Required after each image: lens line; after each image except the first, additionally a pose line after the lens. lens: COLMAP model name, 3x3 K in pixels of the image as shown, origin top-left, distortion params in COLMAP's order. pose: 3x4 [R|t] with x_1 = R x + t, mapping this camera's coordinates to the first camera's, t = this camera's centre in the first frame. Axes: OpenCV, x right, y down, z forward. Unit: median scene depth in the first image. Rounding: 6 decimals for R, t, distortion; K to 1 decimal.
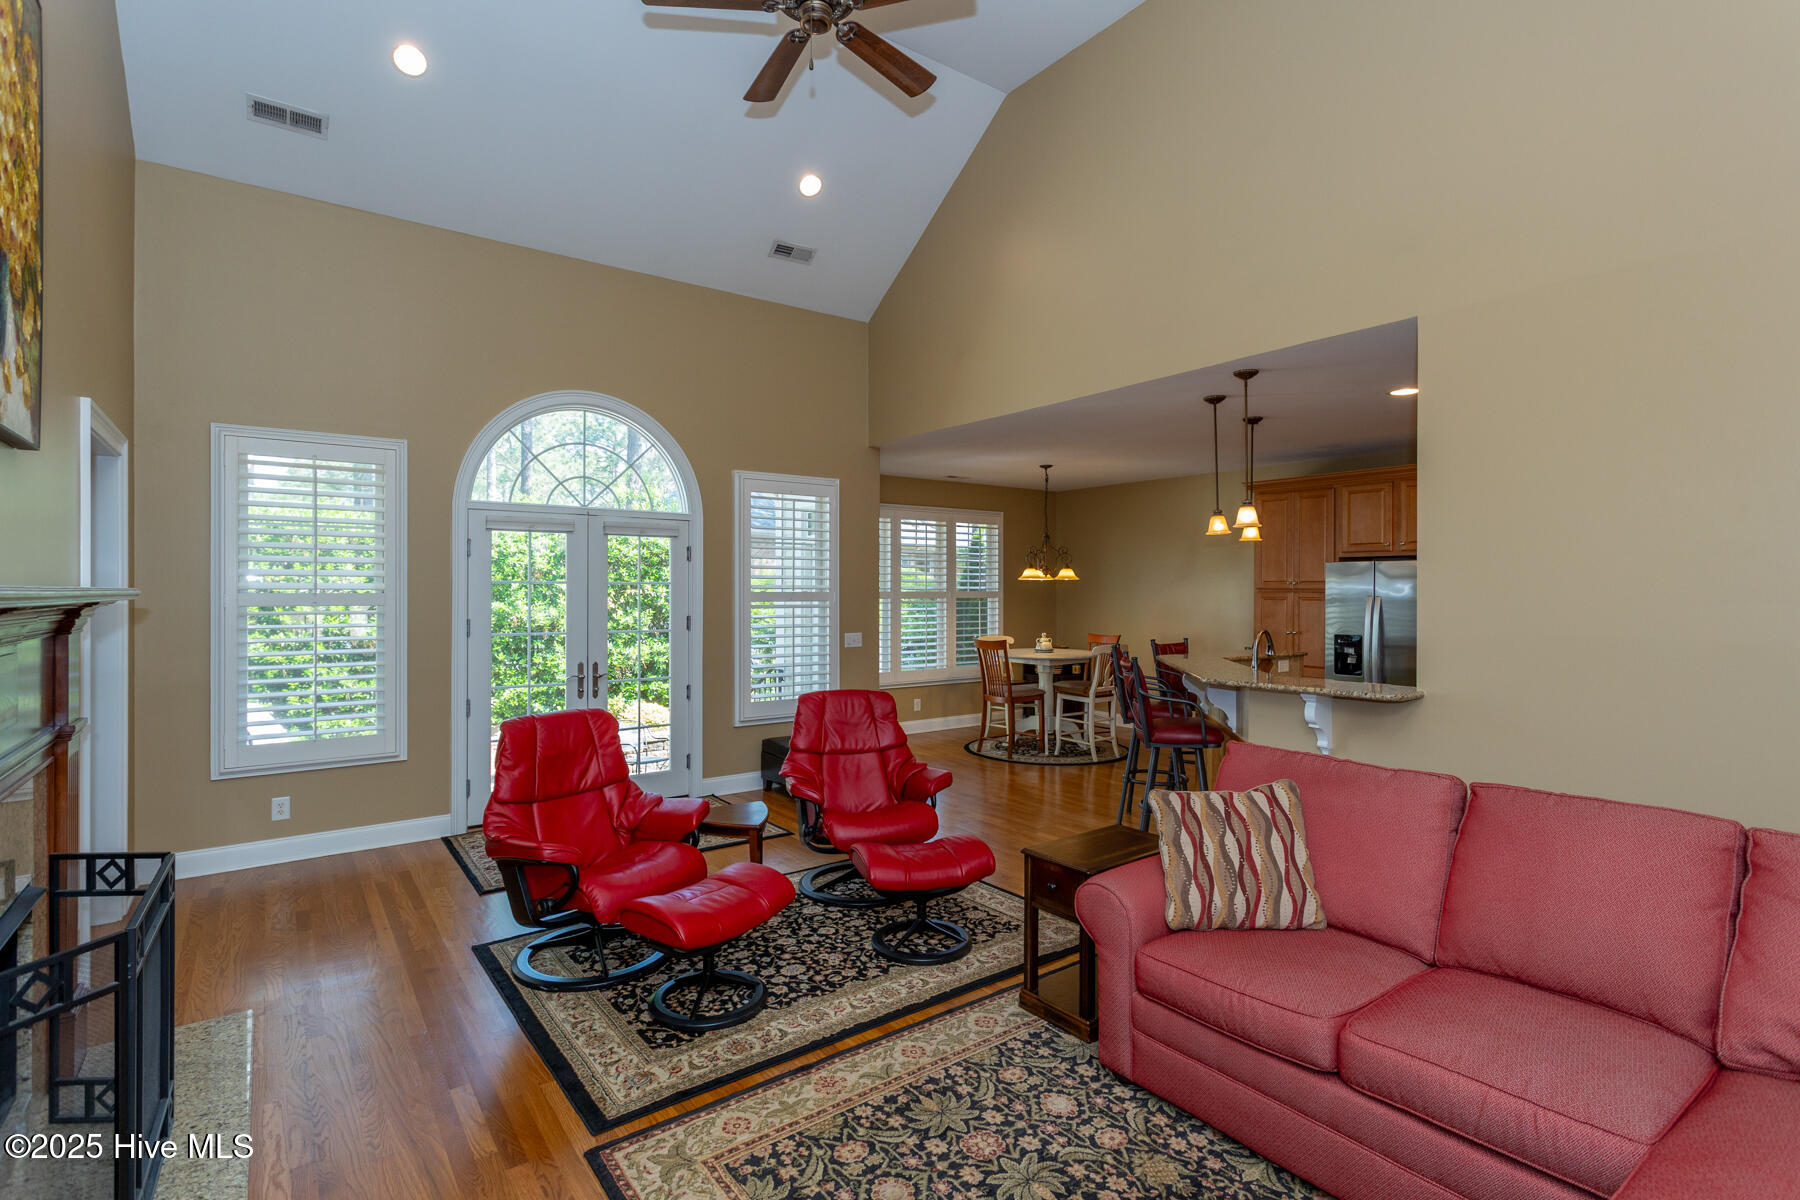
lens RADIAL K [[848.2, 0, 905.6], [0, 848.2, 601.5], [0, 0, 1]] dist [0.000677, -0.000445]
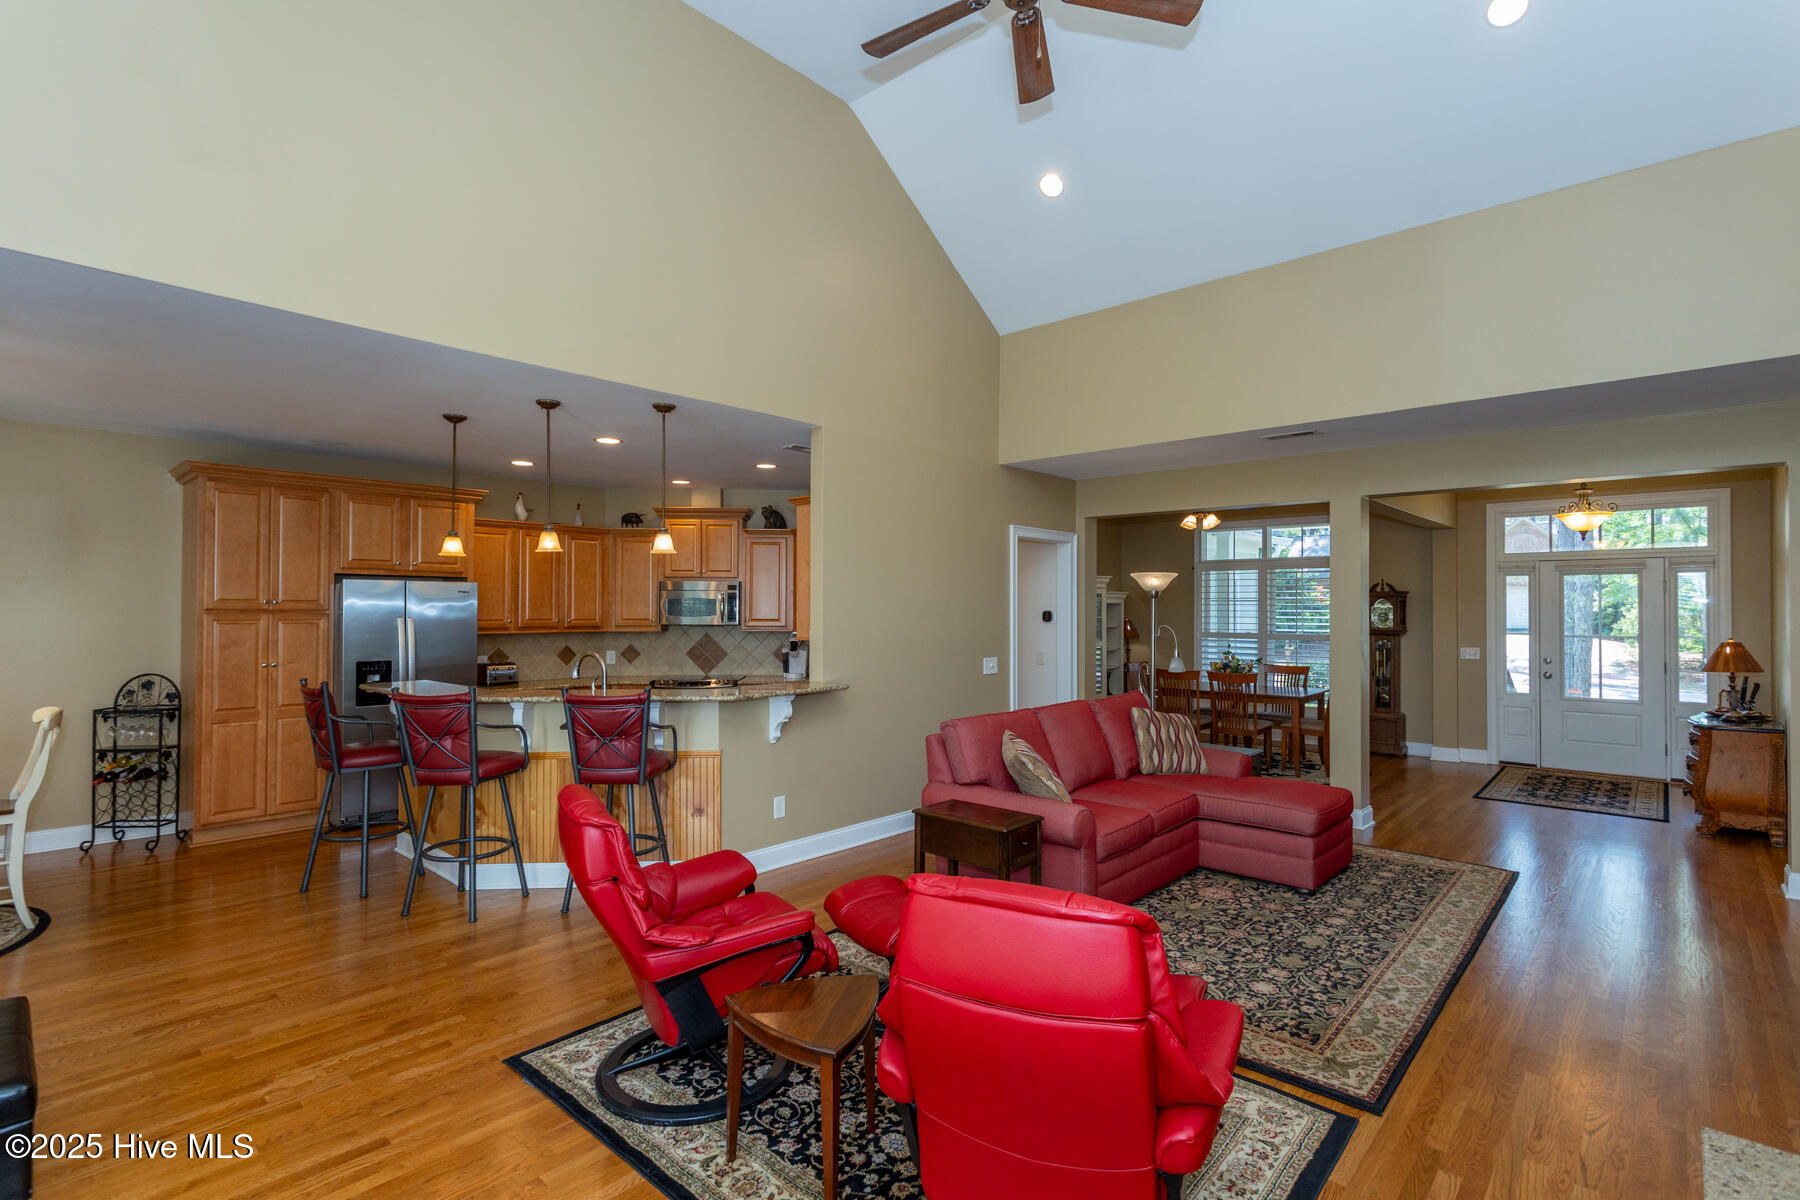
lens RADIAL K [[848.2, 0, 903.0], [0, 848.2, 598.6], [0, 0, 1]] dist [0.000677, -0.000445]
pose [[-0.191606, 0.010805, 0.981412, -0.428034], [0.010747, 0.999903, -0.008910, -0.011777], [-0.981413, 0.008840, -0.191704, 0.571032]]
